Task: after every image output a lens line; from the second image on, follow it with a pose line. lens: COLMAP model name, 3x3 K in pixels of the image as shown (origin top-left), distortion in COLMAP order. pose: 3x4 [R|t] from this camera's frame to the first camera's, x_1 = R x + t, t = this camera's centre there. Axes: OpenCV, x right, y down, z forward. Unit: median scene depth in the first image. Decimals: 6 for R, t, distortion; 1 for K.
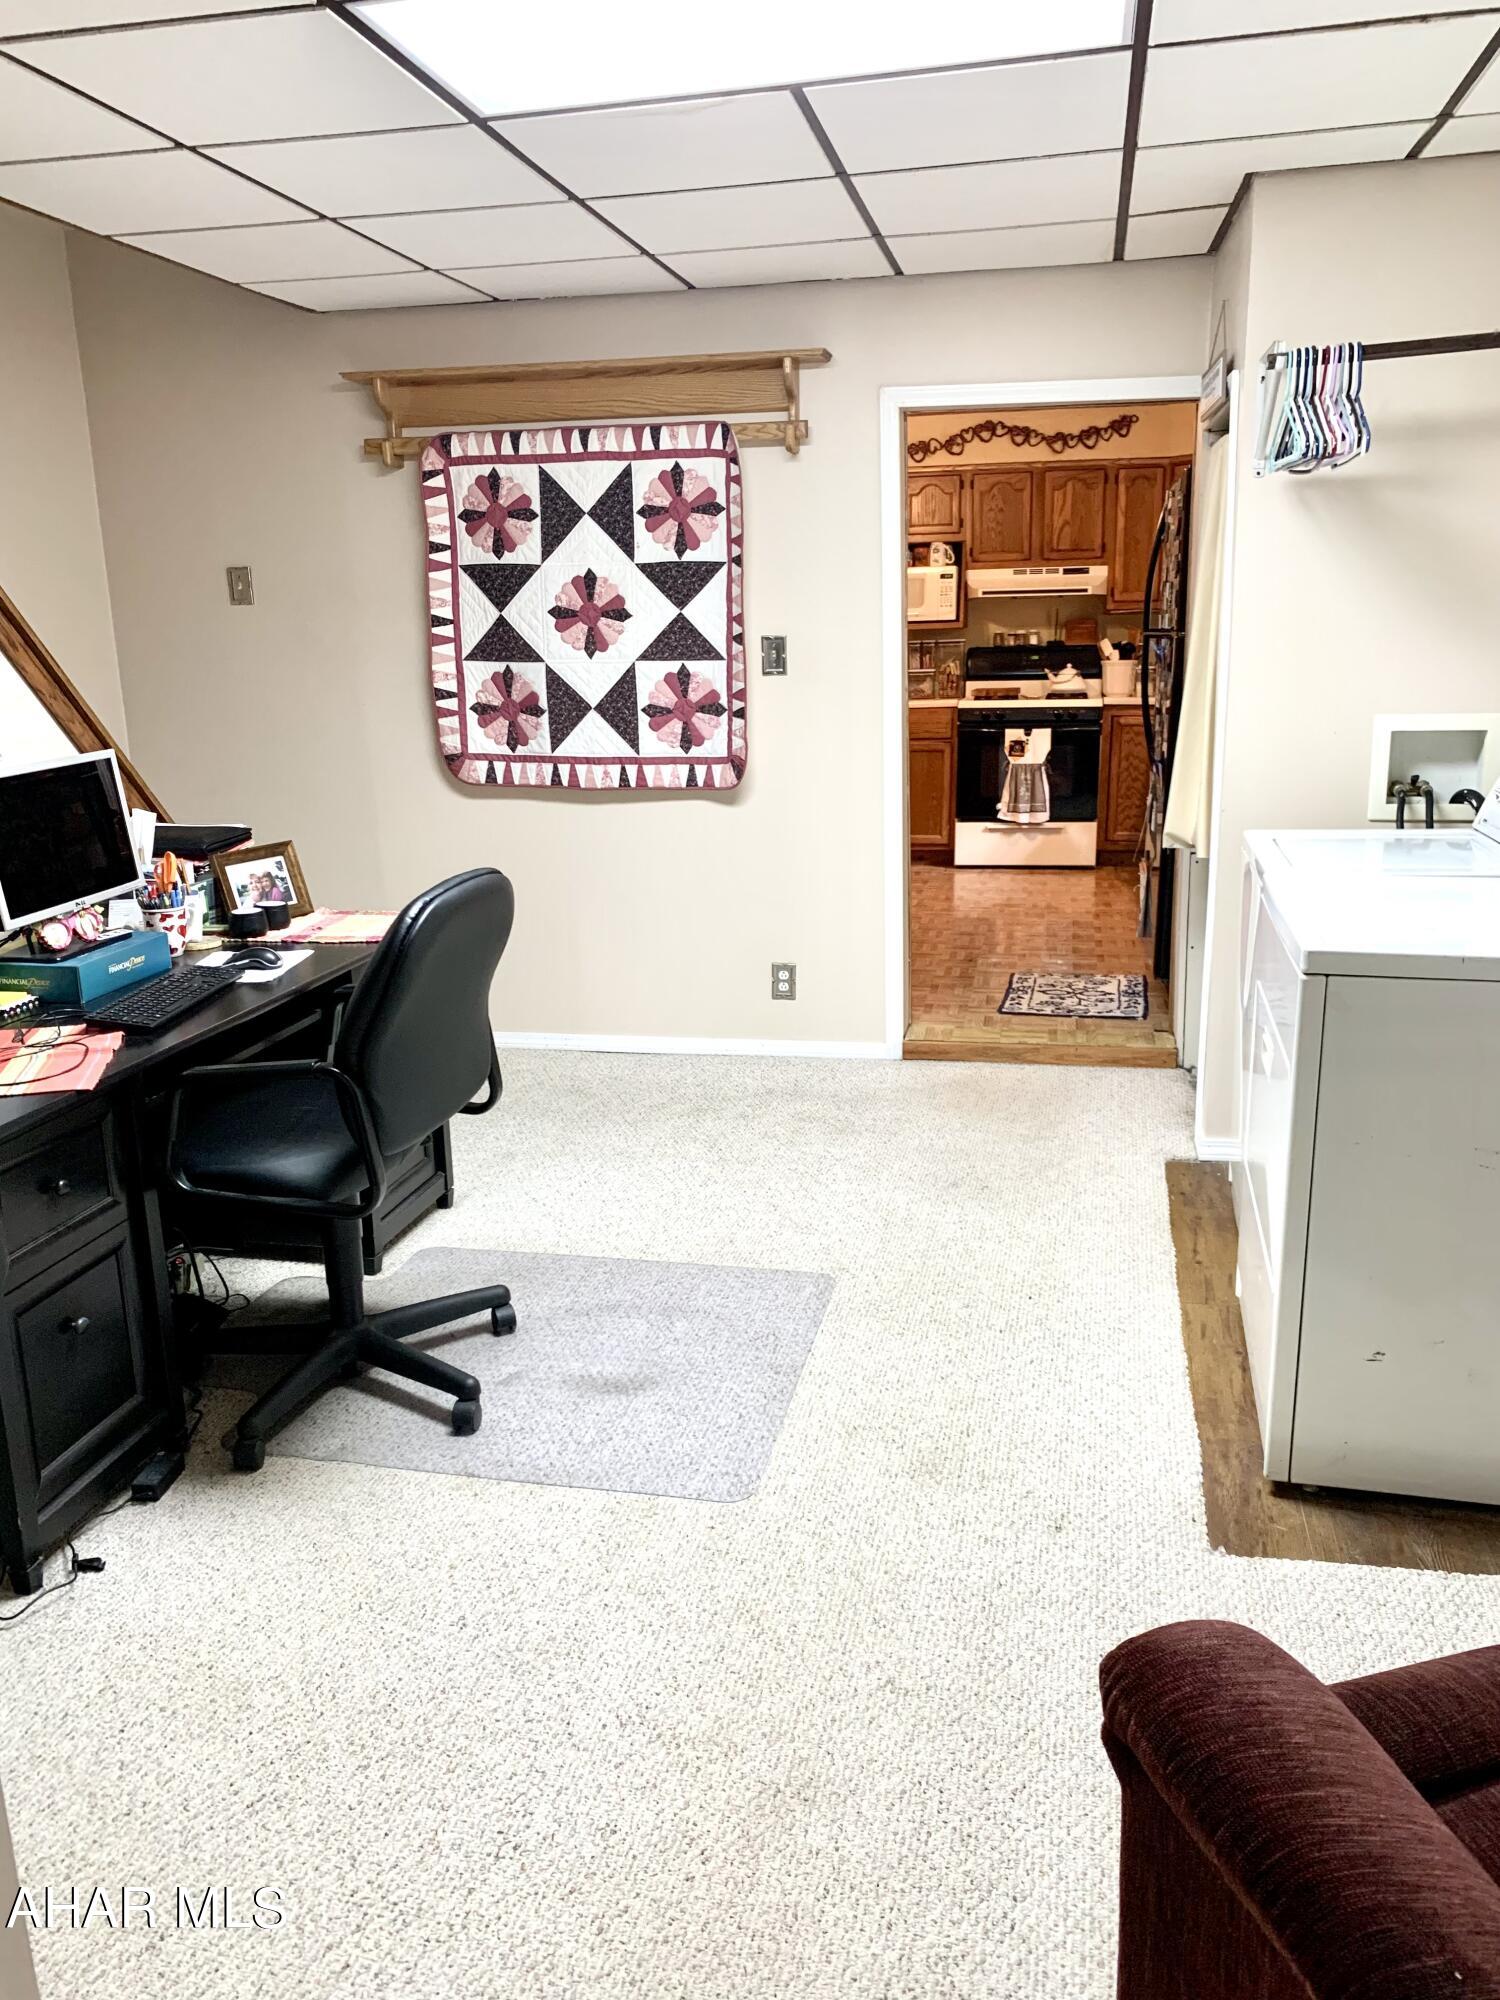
lens RADIAL K [[1508.3, 0, 752.3], [0, 1508.3, 1022.7], [0, 0, 1]] dist [0.097223, -0.271452]
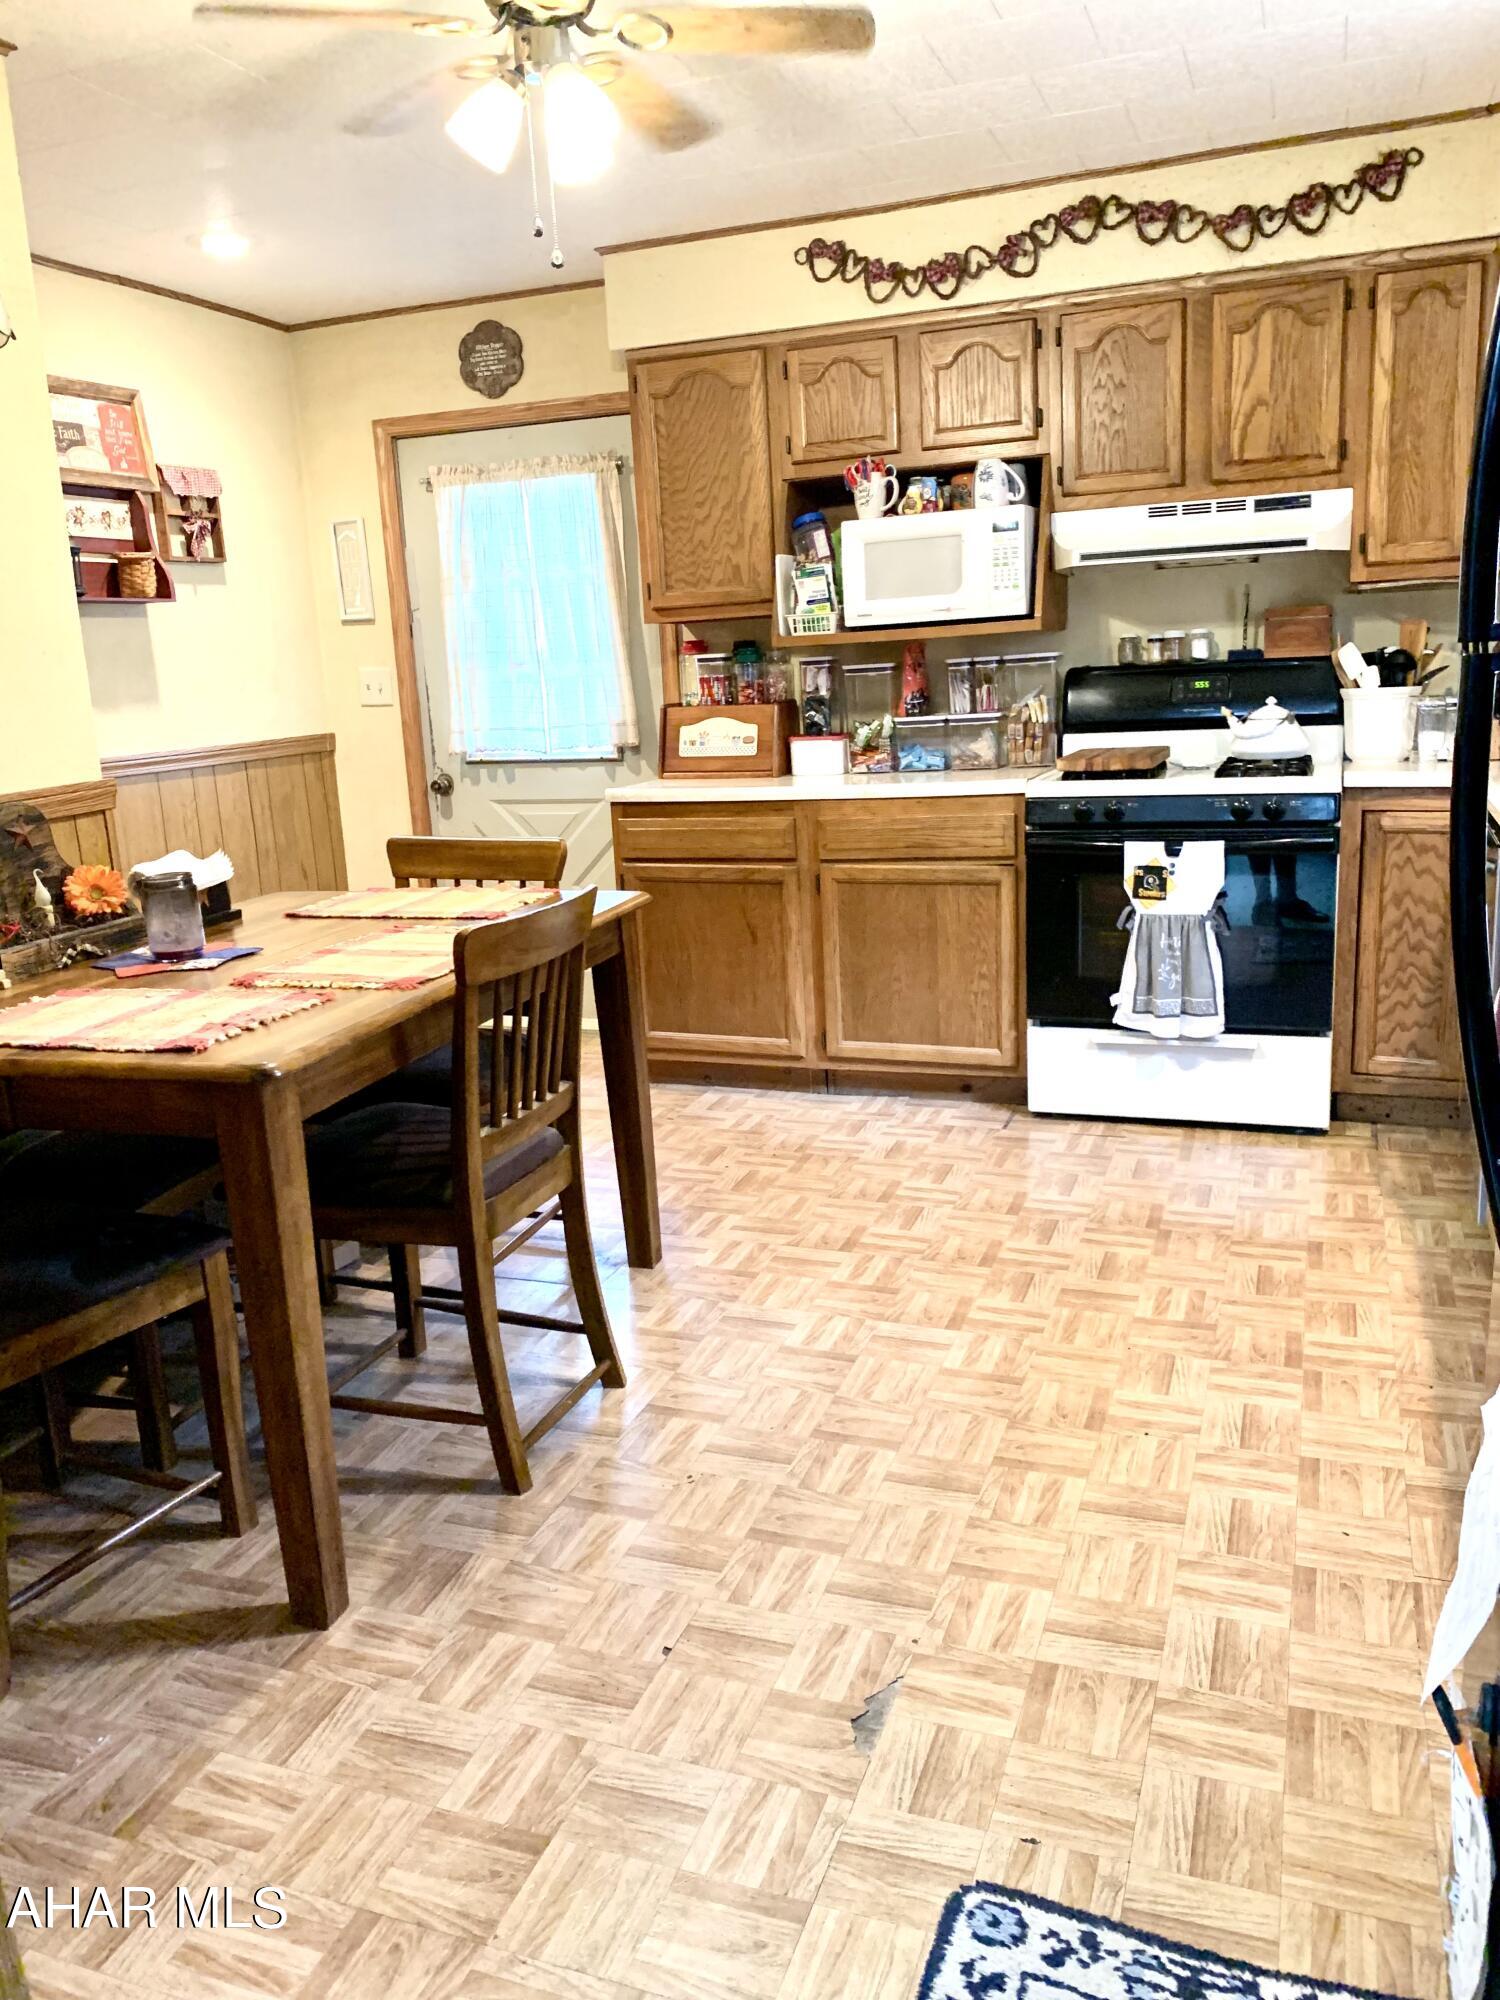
lens RADIAL K [[1533.4, 0, 750.0], [0, 1533.4, 1000.0], [0, 0, 1]] dist [0.012425, -0.000345]
pose [[0.987674, 0.002956, -0.156494, 0.125467], [-0.006203, 0.999775, -0.020263, -0.132822], [0.156399, 0.020984, 0.987471, 0.508403]]
